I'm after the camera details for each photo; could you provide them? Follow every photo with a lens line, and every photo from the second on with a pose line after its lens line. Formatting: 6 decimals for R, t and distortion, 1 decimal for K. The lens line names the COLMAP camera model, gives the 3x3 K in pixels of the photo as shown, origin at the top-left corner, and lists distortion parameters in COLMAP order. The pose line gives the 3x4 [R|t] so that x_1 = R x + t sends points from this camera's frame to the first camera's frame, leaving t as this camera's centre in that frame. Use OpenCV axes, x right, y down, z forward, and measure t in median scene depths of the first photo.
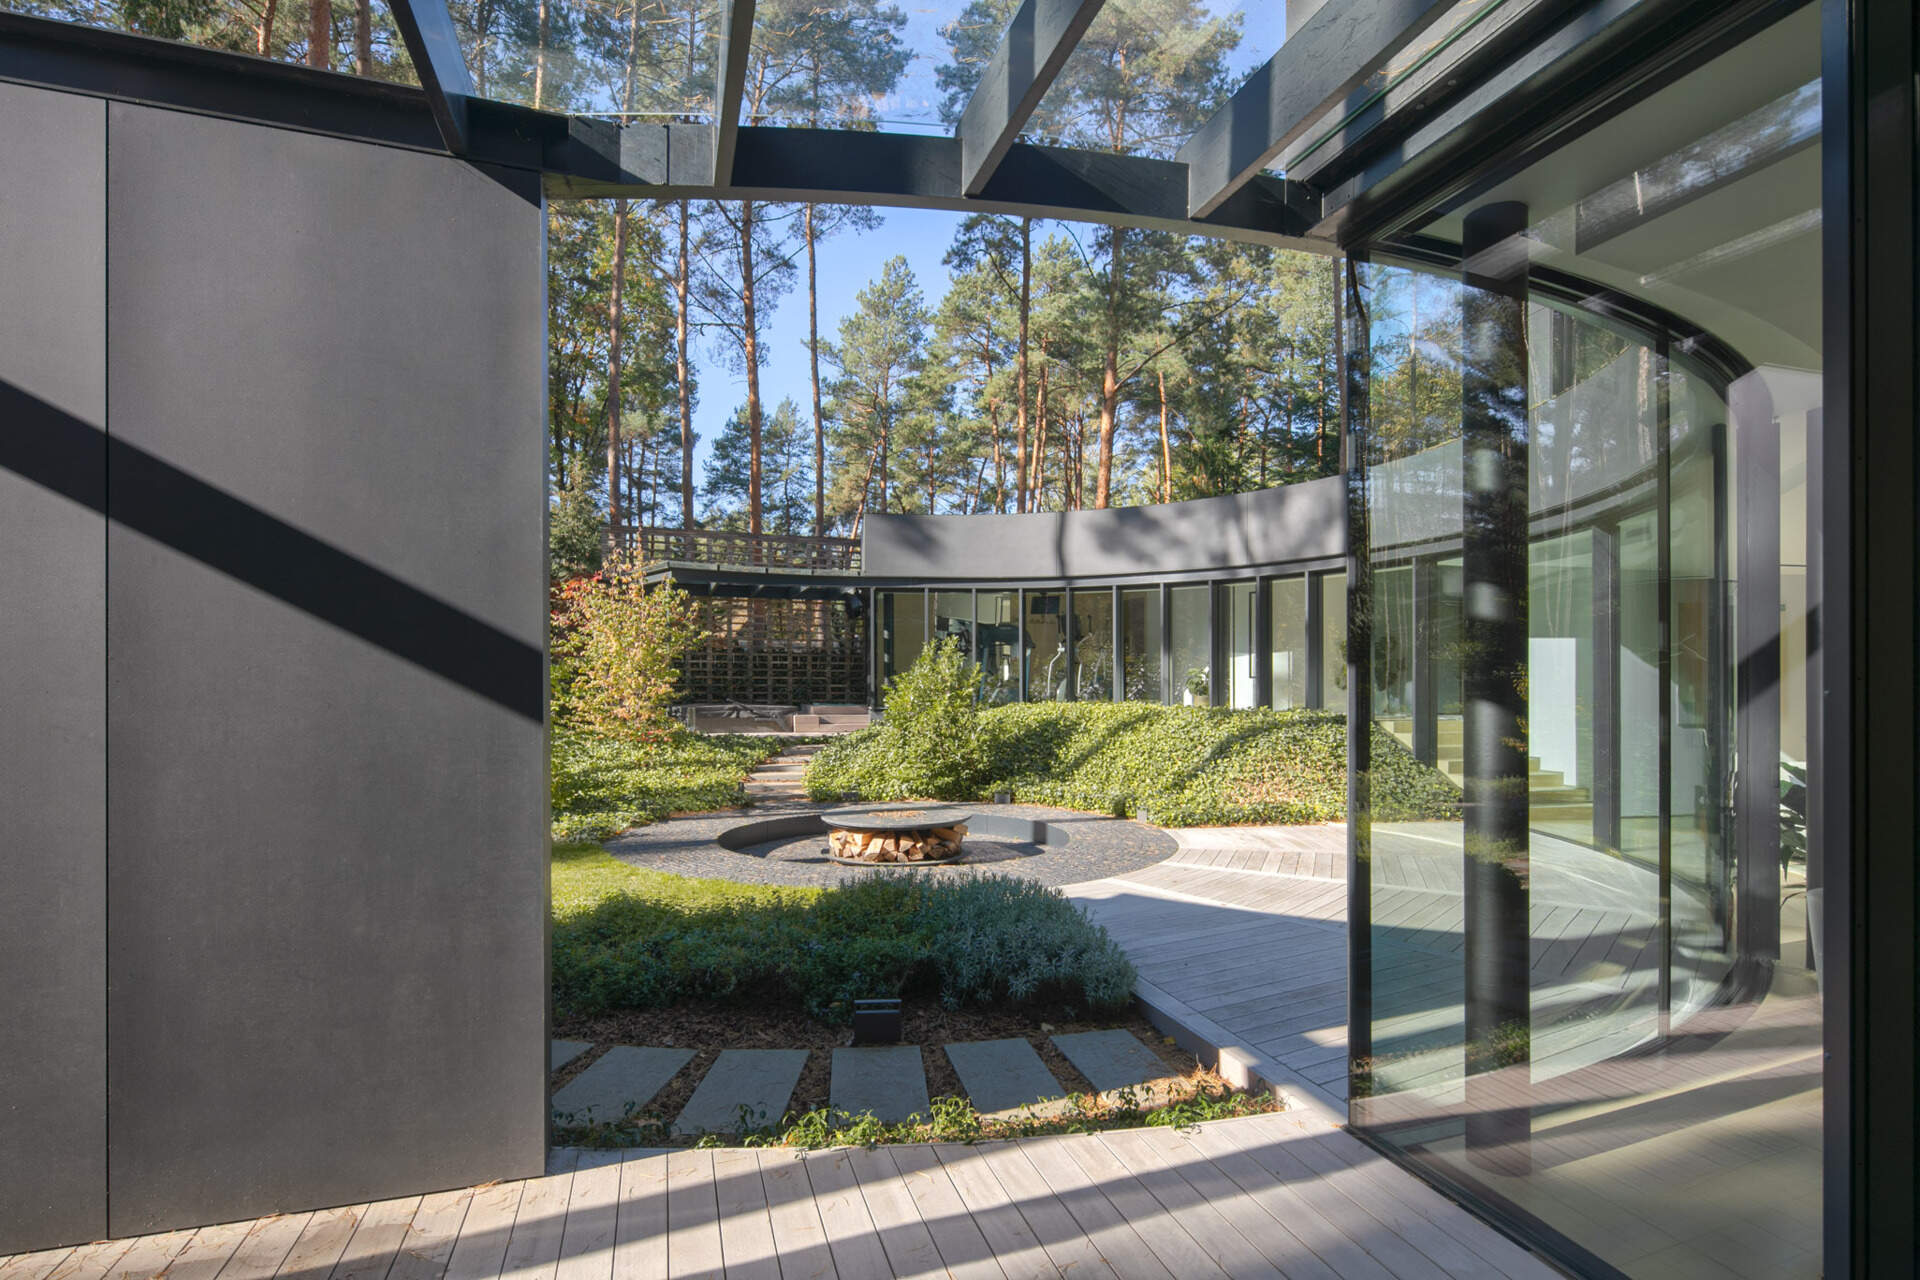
lens RADIAL K [[953.2, 0, 960.6], [0, 953.2, 692.4], [0, 0, 1]] dist [0.001072, -0.000012]
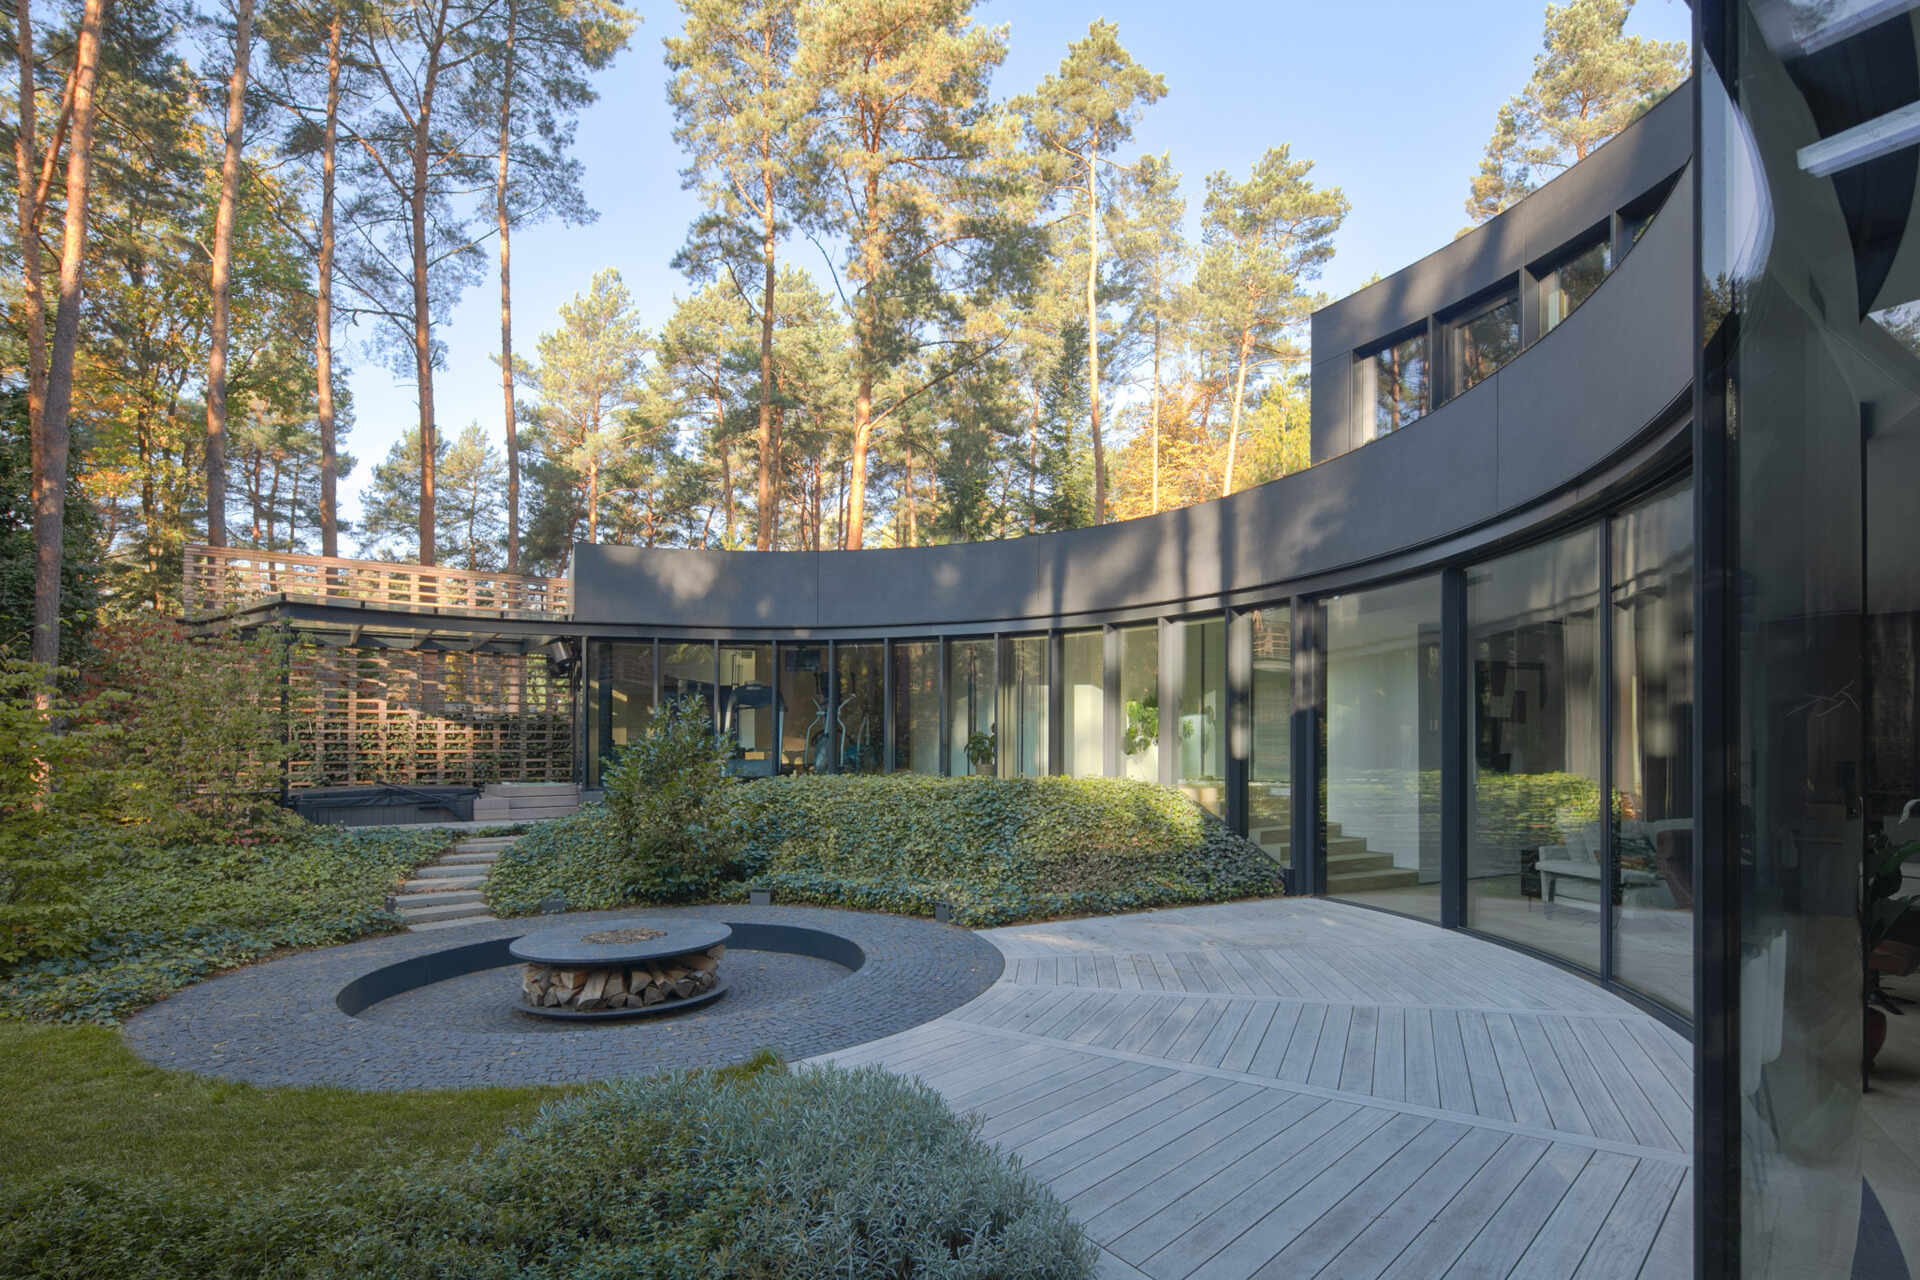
lens RADIAL K [[953.2, 0, 960.6], [0, 953.2, 692.4], [0, 0, 1]] dist [0.001072, -0.000012]
pose [[0.957055, 0.000418, 0.289905, -0.016659], [0.019926, 0.997539, -0.067220, -0.002400], [-0.289220, 0.070110, 0.954692, 0.112706]]
